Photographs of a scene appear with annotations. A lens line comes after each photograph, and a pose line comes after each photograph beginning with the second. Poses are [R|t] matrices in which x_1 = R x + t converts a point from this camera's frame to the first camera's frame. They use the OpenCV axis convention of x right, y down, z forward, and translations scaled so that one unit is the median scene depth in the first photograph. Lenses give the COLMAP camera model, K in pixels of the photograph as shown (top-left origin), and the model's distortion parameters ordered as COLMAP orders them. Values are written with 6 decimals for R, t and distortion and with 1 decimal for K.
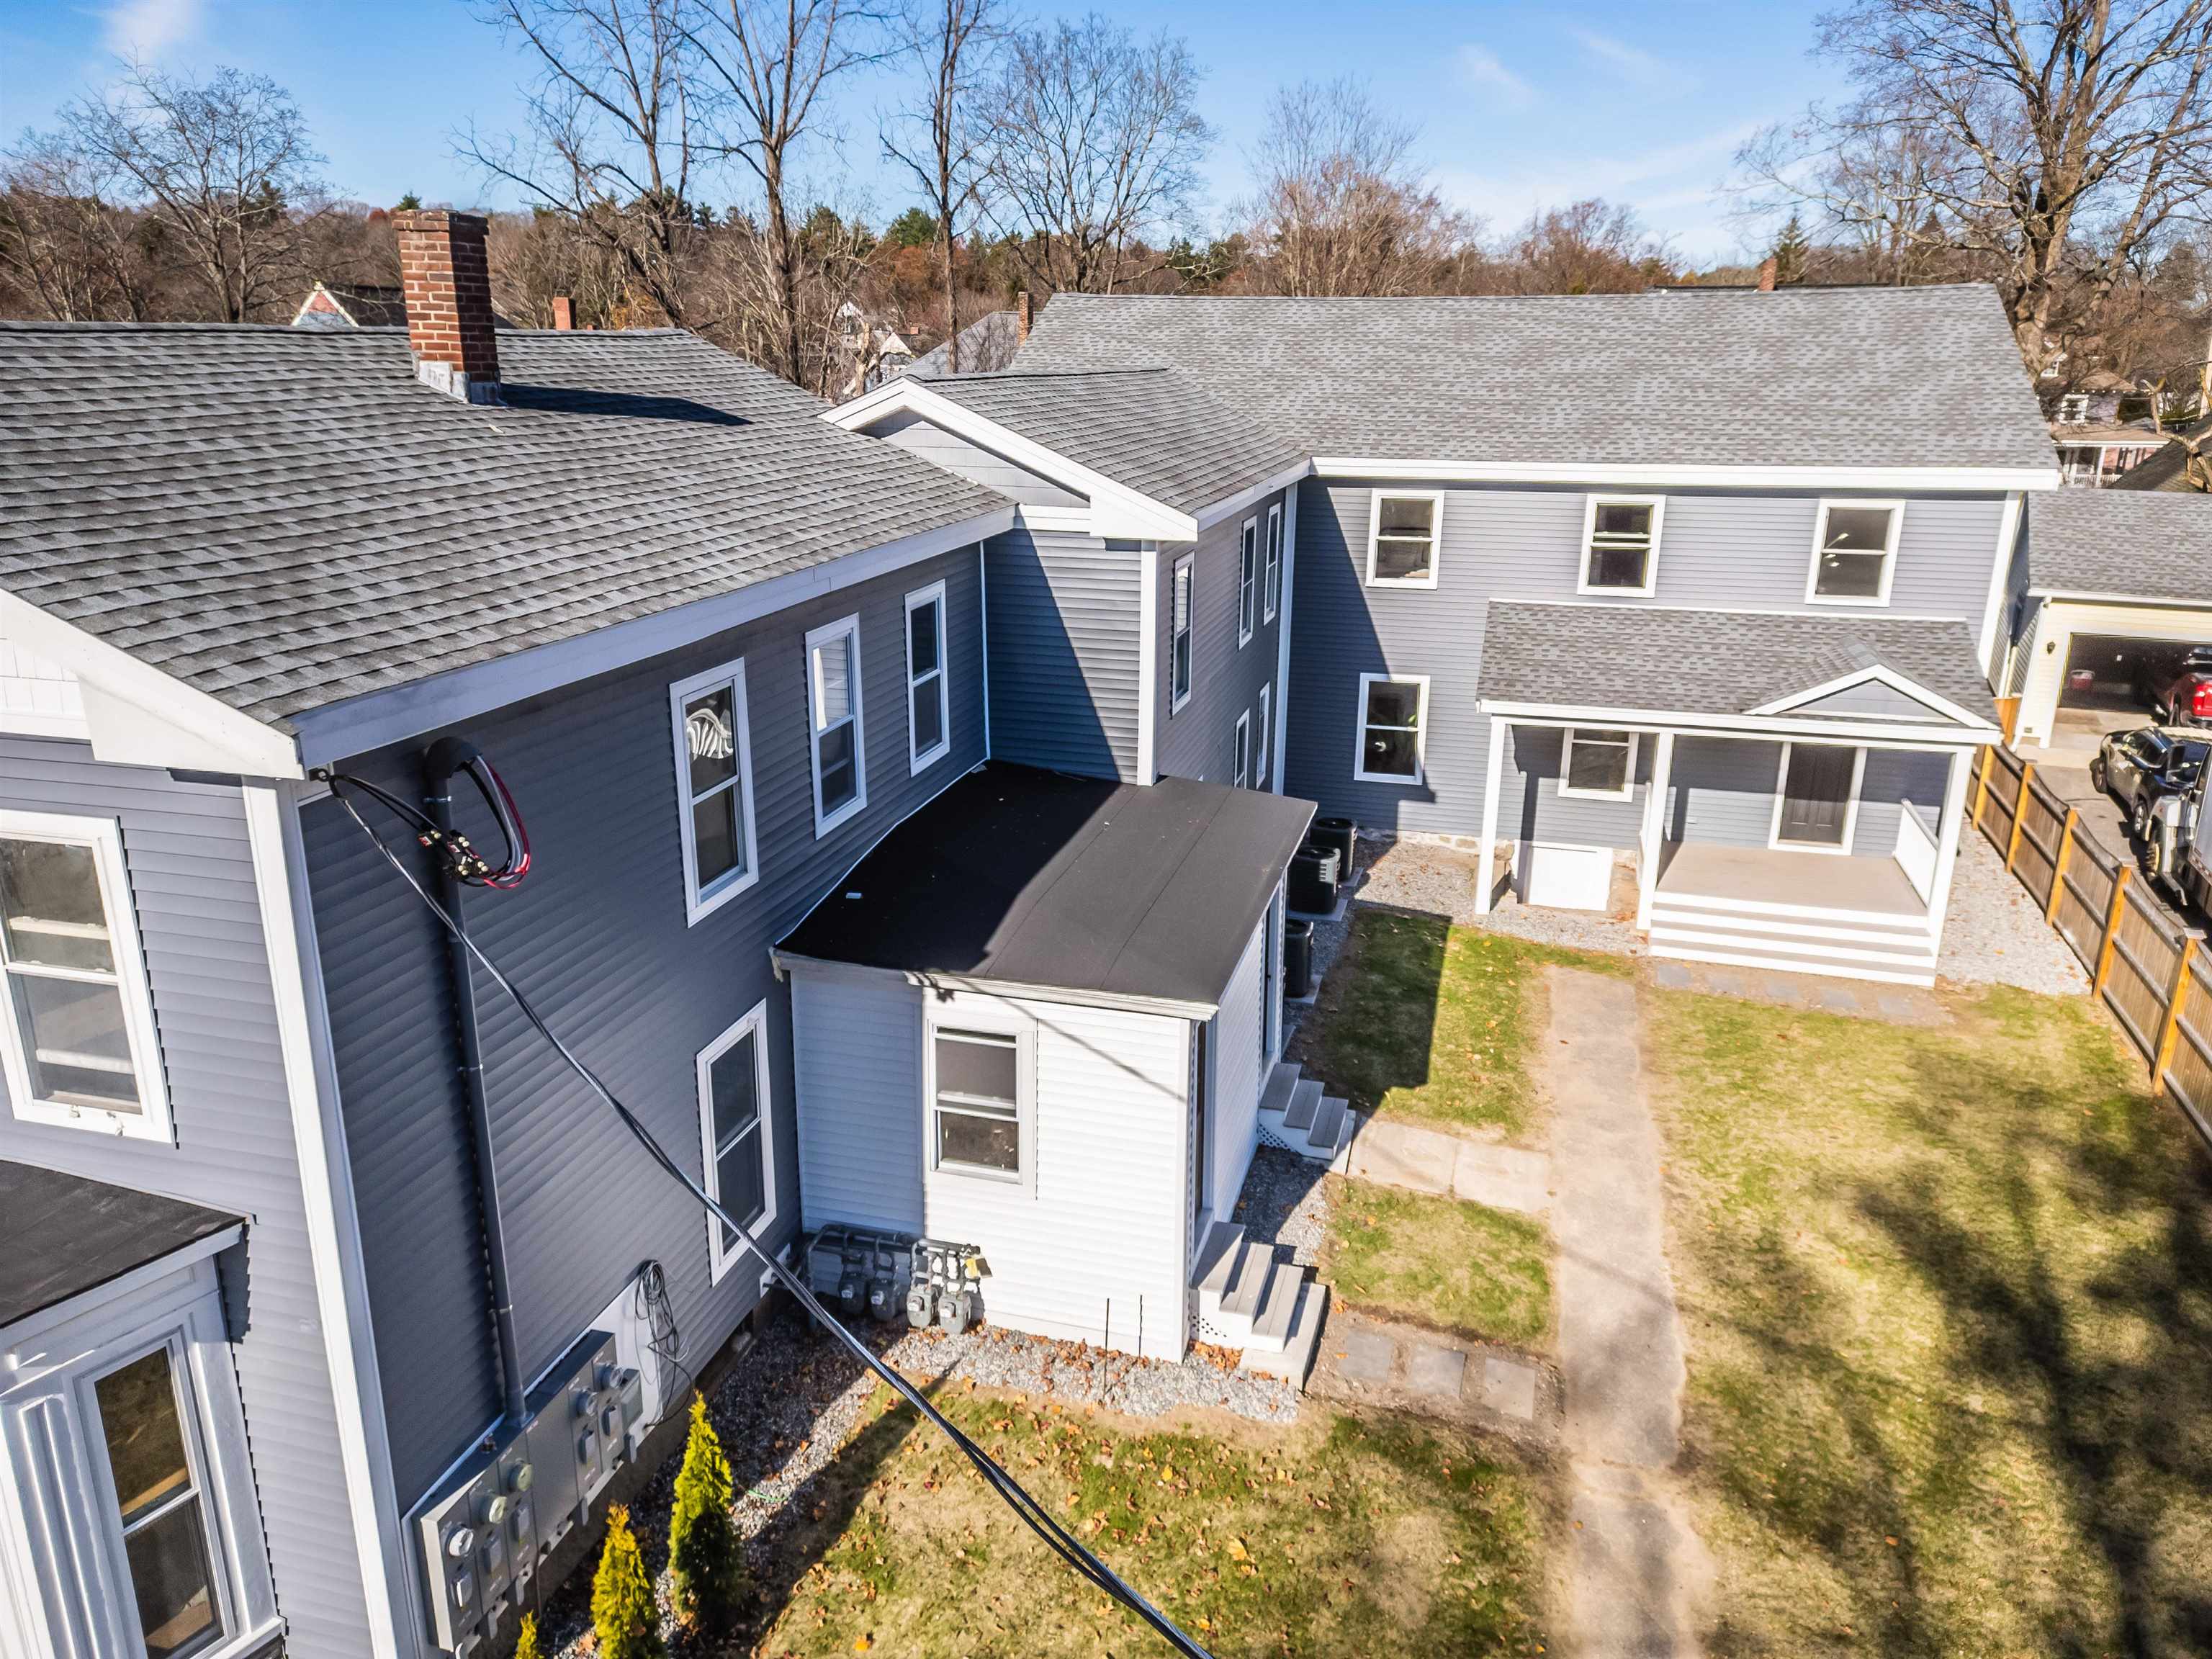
lens RADIAL K [[1547.4, 0, 1101.5], [0, 1547.4, 828.8], [0, 0, 1]] dist [0.069508, -0.059180]
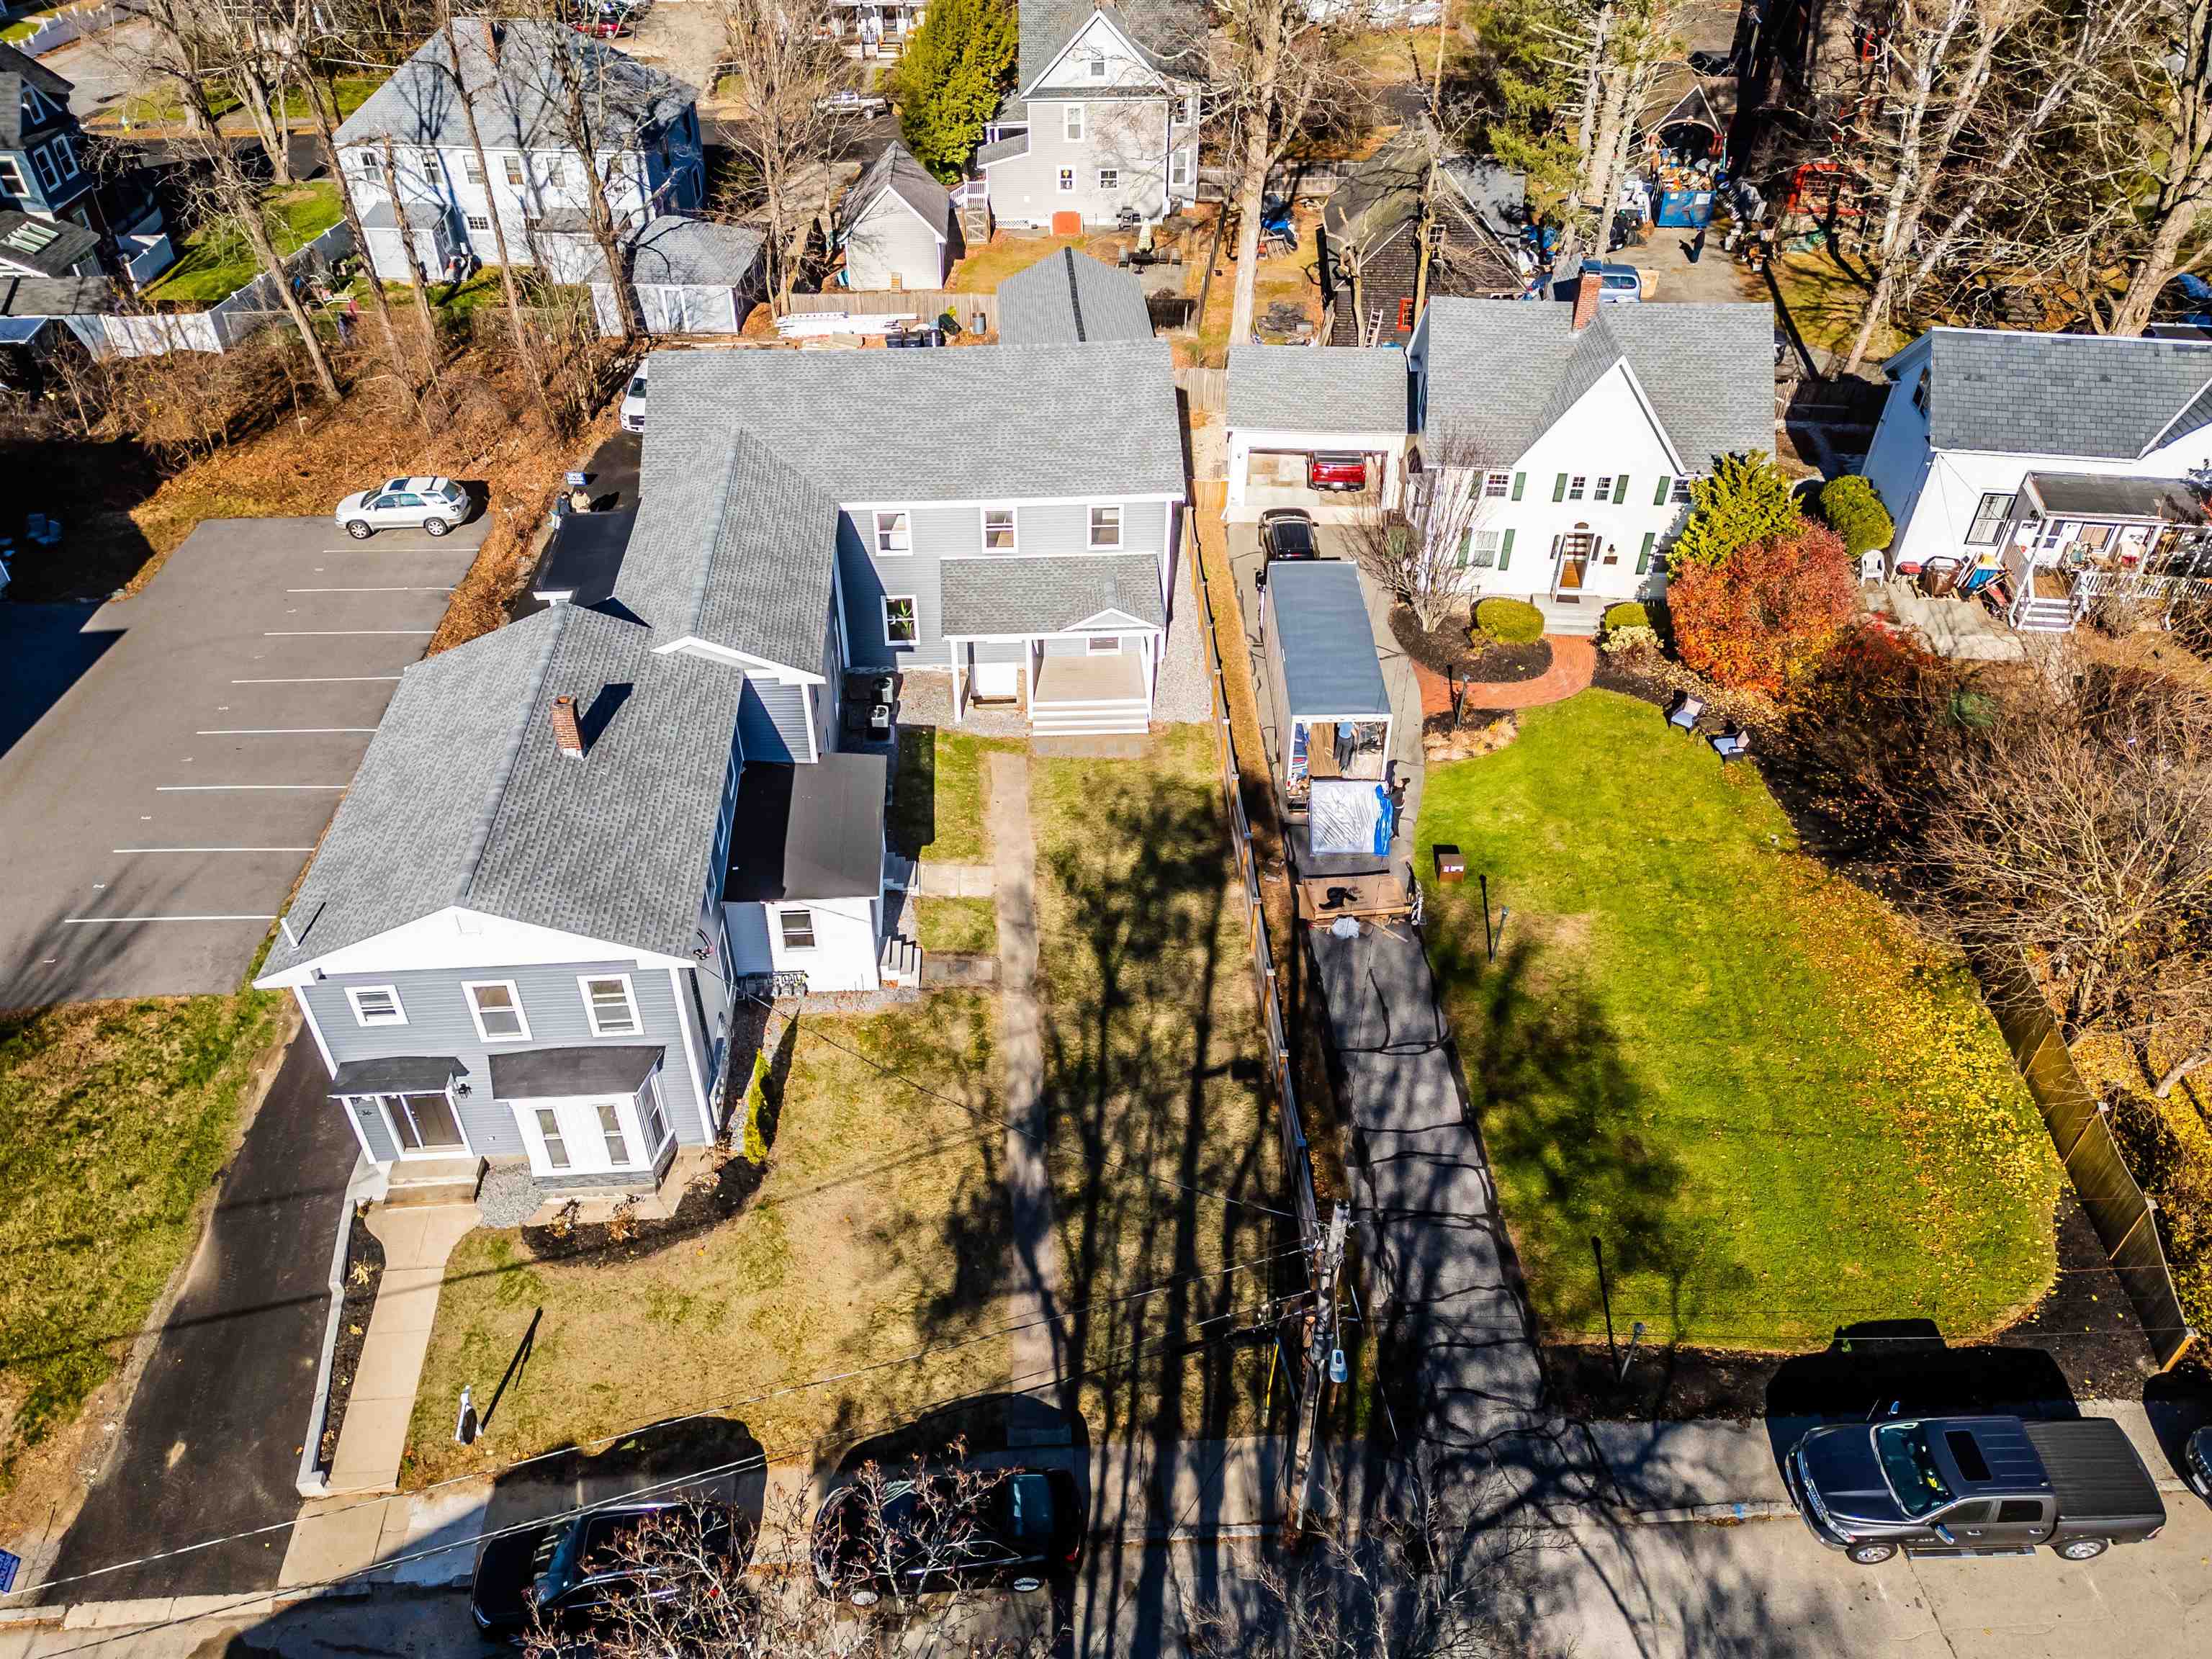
lens RADIAL K [[1547.4, 0, 1059.9], [0, 1547.4, 841.3], [0, 0, 1]] dist [0.069508, -0.059180]
pose [[0.948903, -0.207139, 0.238069, -0.191274], [0.100781, 0.913825, 0.393405, -0.762112], [-0.299043, -0.349310, 0.888007, -1.193264]]
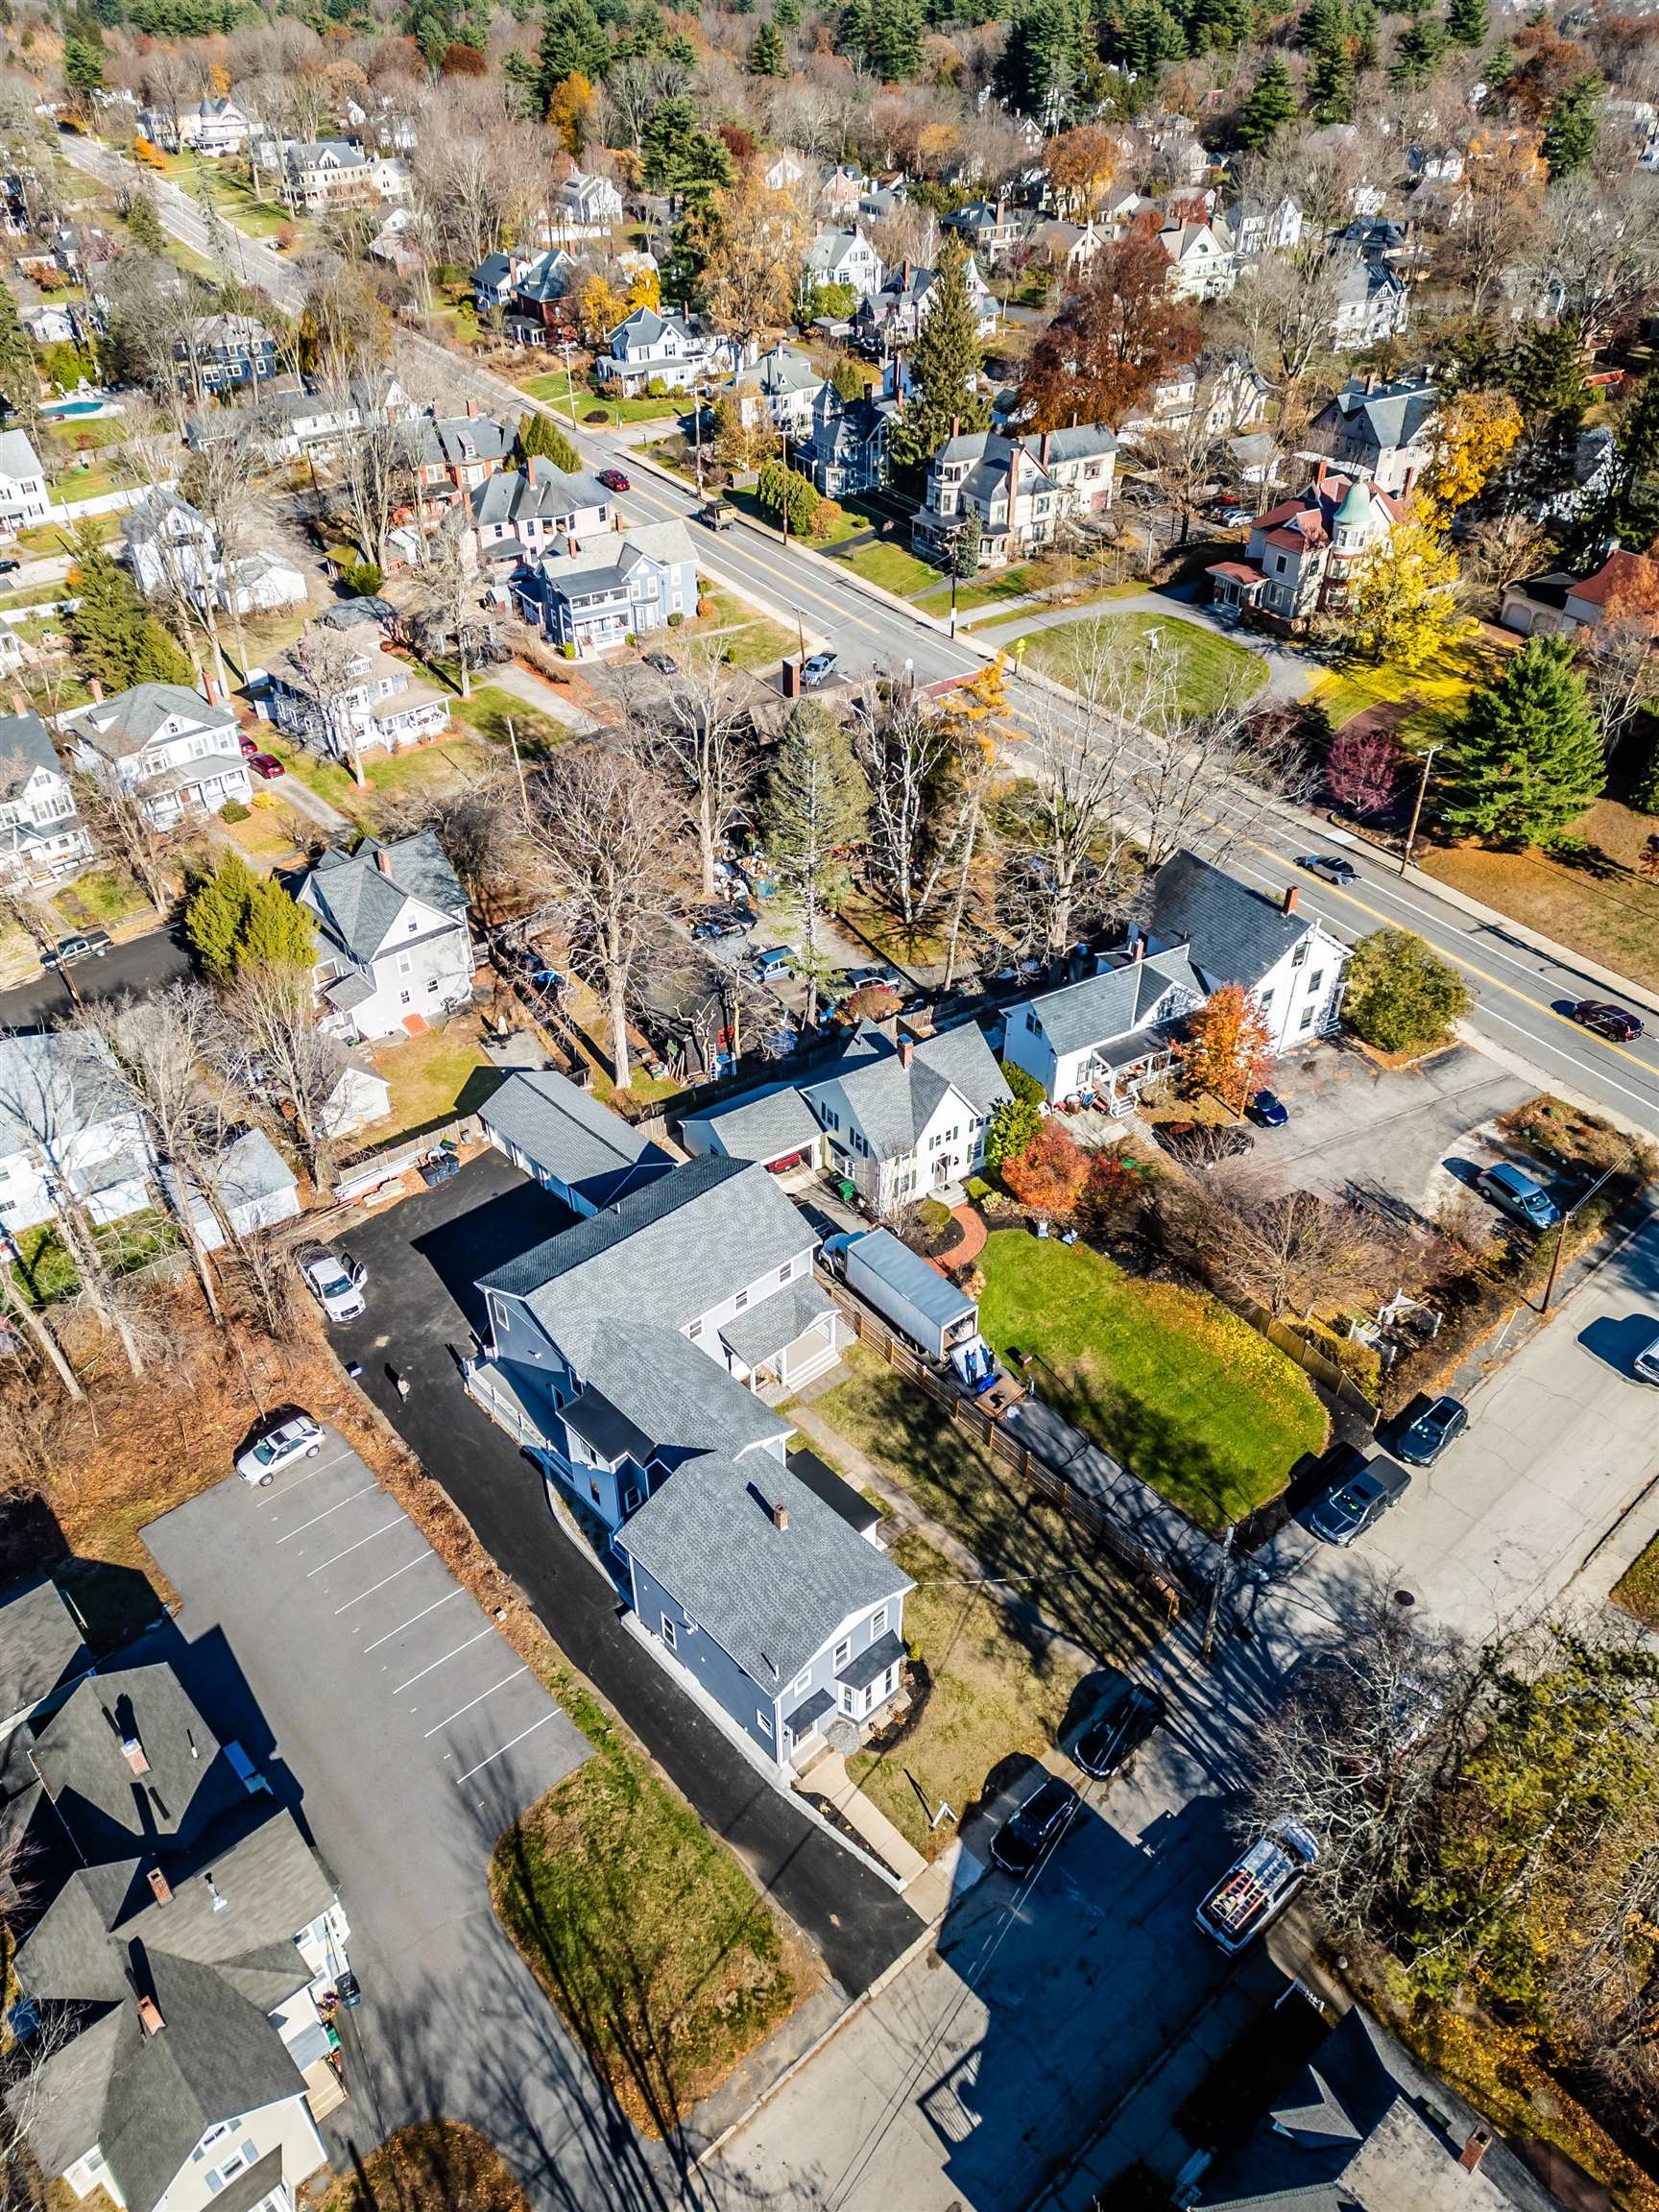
lens RADIAL K [[1547.4, 0, 776.0], [0, 1547.4, 1122.8], [0, 0, 1]] dist [0.069508, -0.059180]
pose [[0.546872, -0.527513, 0.650123, -2.236264], [0.271784, 0.846333, 0.458099, -2.771297], [-0.791874, -0.073829, 0.606206, -1.553814]]
